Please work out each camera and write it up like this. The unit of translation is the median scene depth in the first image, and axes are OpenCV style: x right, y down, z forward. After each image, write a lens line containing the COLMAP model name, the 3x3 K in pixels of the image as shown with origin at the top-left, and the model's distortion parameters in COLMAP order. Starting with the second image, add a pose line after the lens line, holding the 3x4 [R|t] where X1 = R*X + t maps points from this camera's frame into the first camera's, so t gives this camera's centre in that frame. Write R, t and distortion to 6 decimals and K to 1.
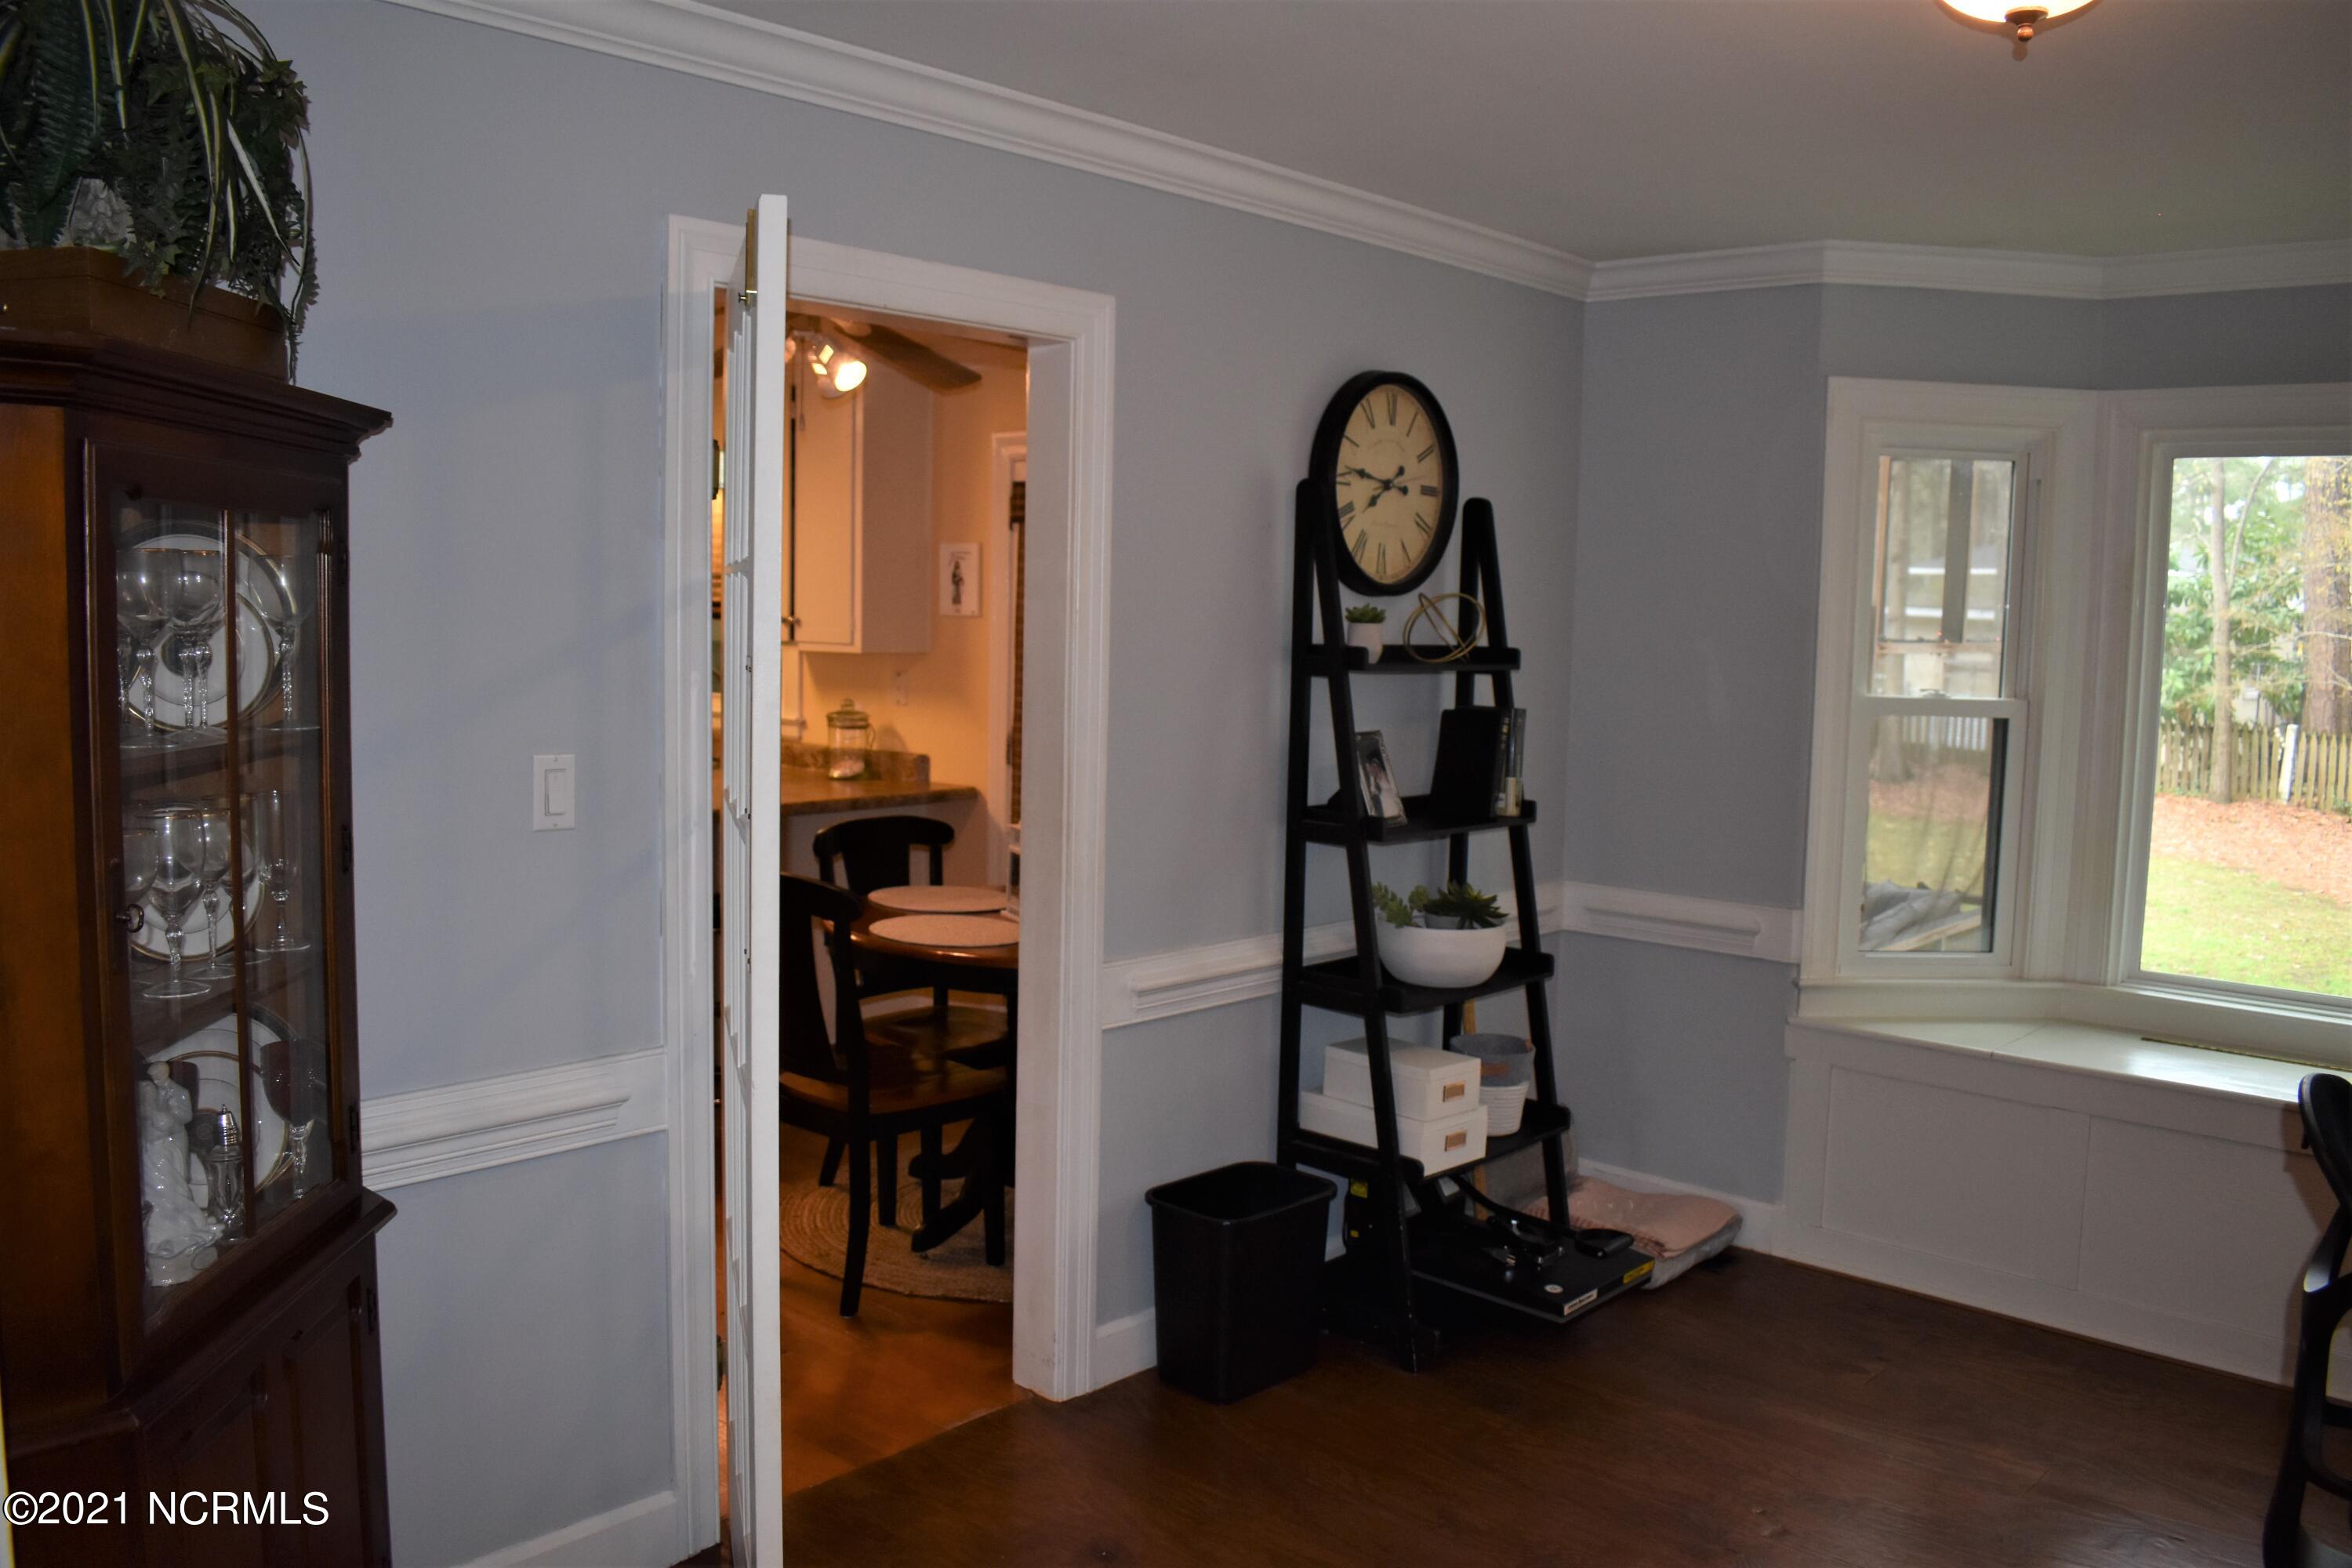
lens RADIAL K [[1859.1, 0, 1177.5], [0, 1859.1, 786.6], [0, 0, 1]] dist [-0.082598, 0.008235]
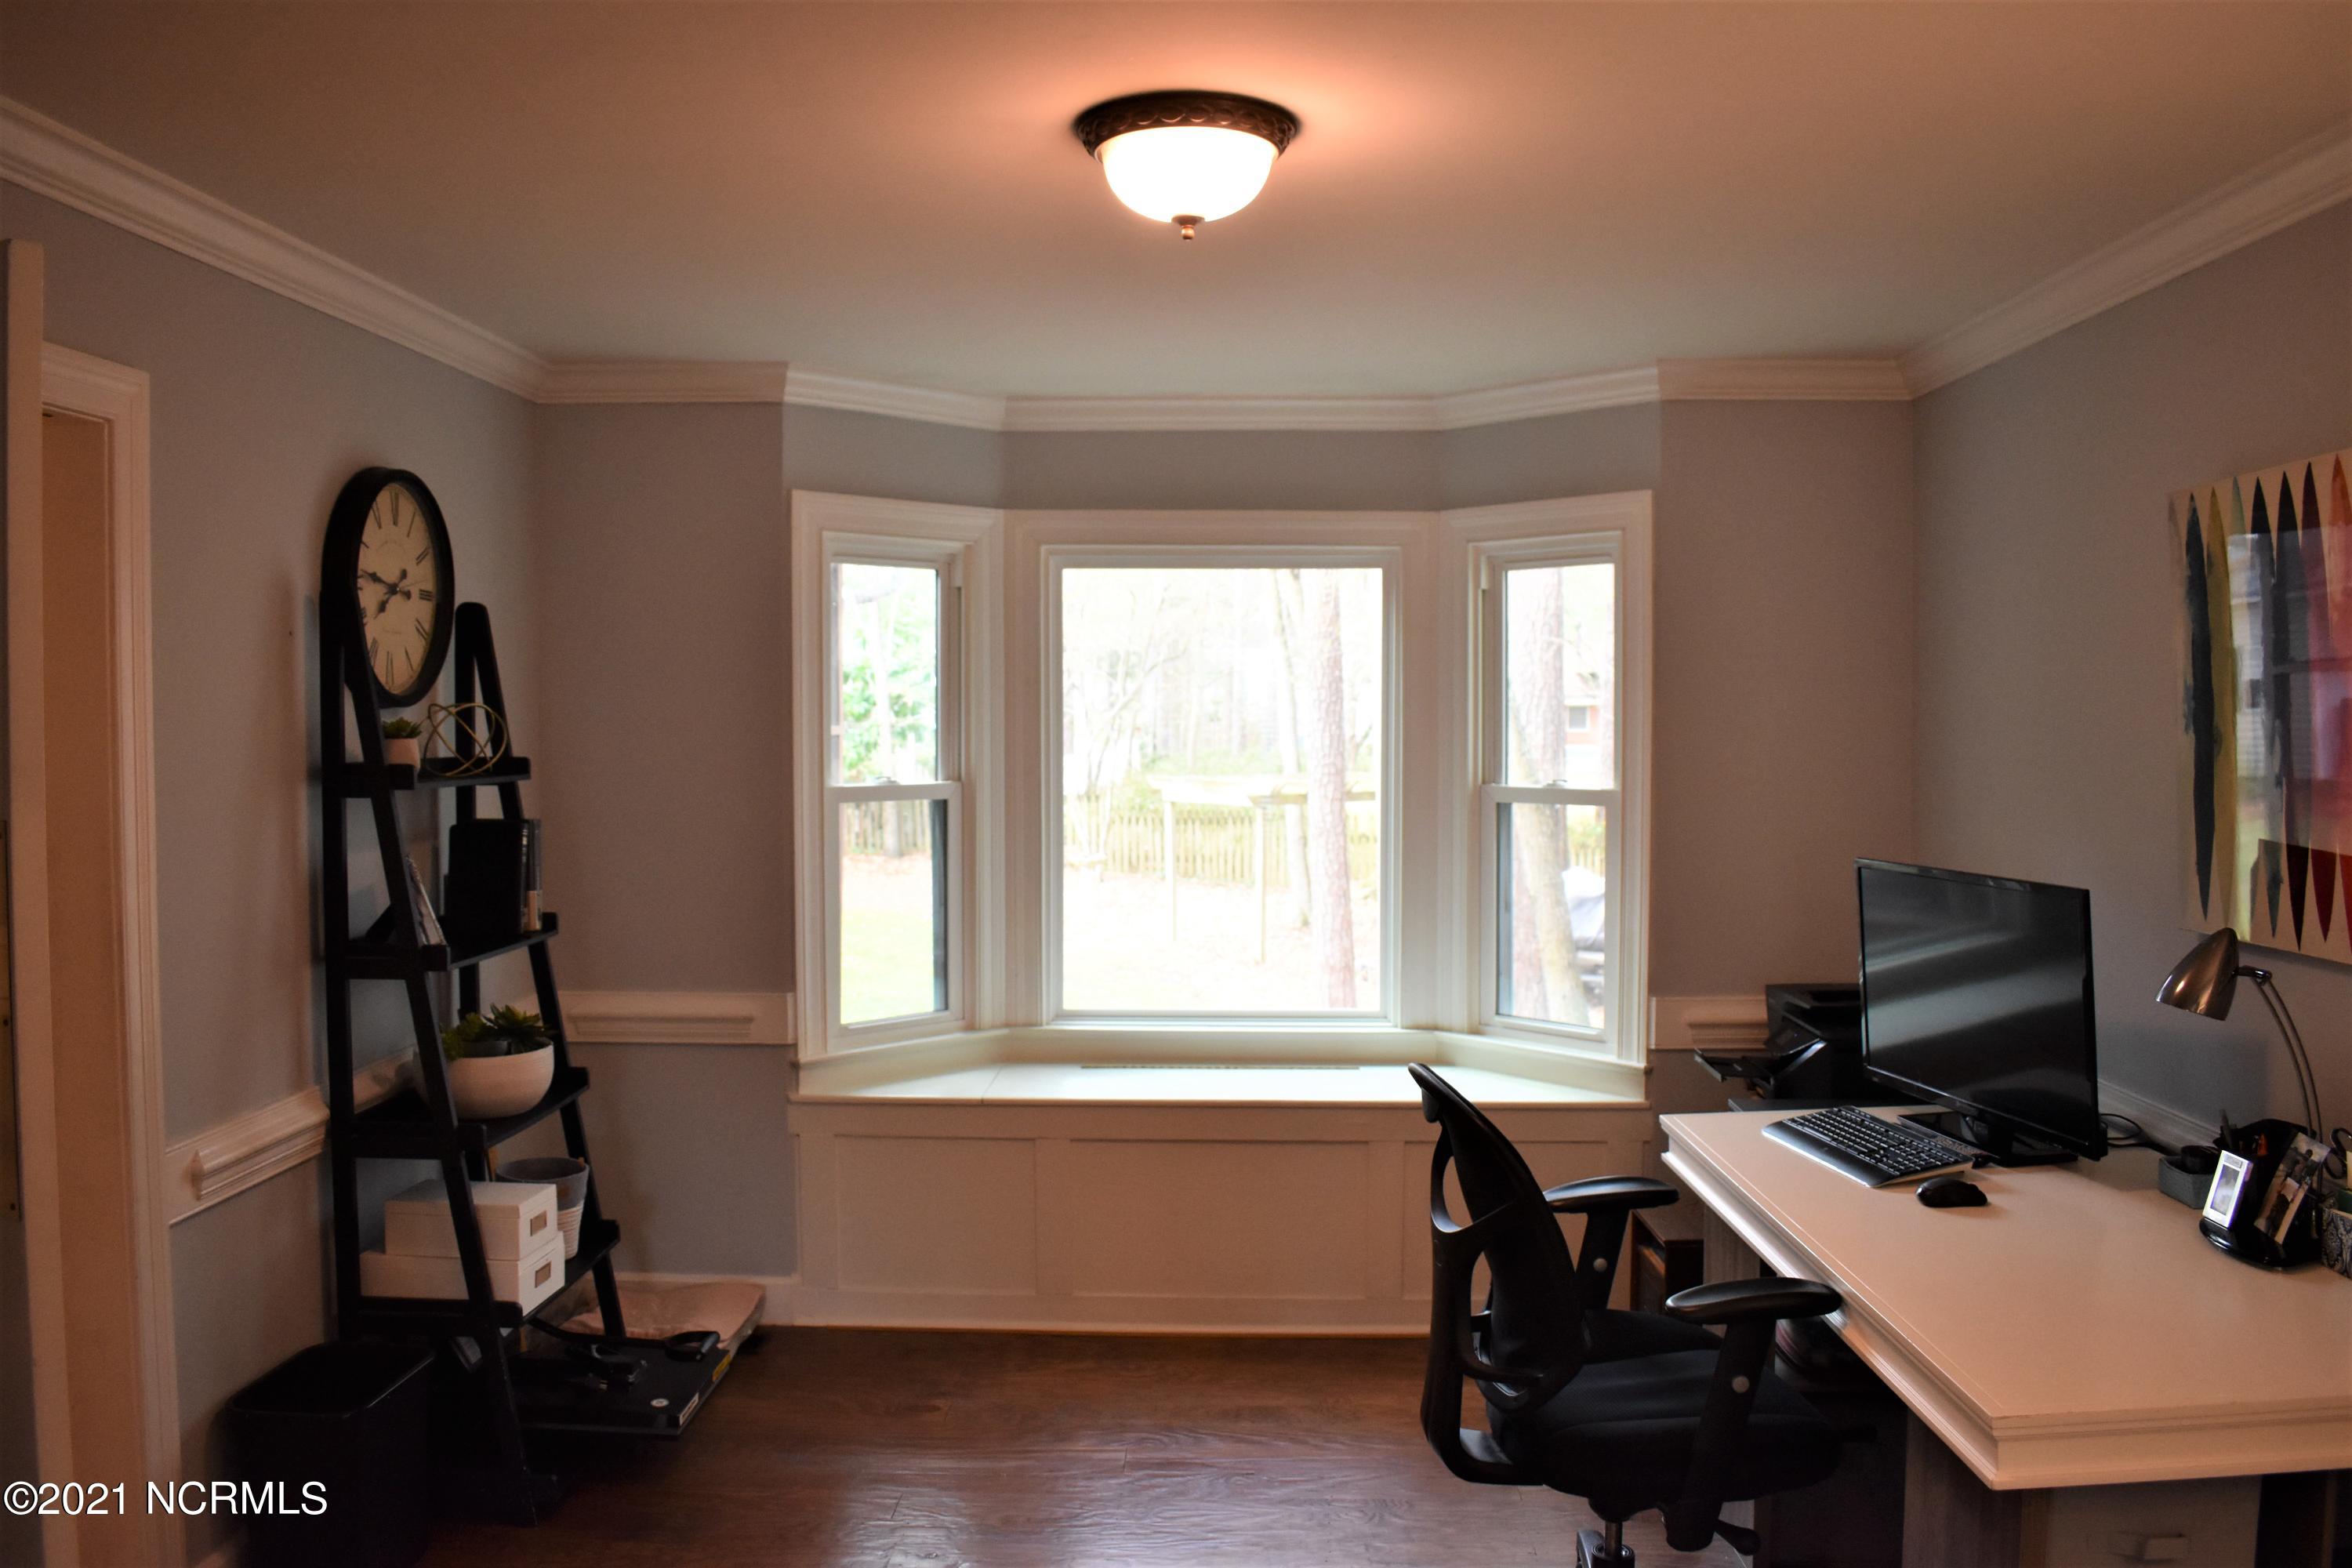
lens RADIAL K [[1859.1, 0, 1178.3], [0, 1859.1, 782.6], [0, 0, 1]] dist [-0.082598, 0.008235]
pose [[0.758576, -0.050814, 0.649600, -0.184683], [0.081677, 0.996506, -0.017429, -0.016667], [-0.646445, 0.066279, 0.760076, 0.048143]]
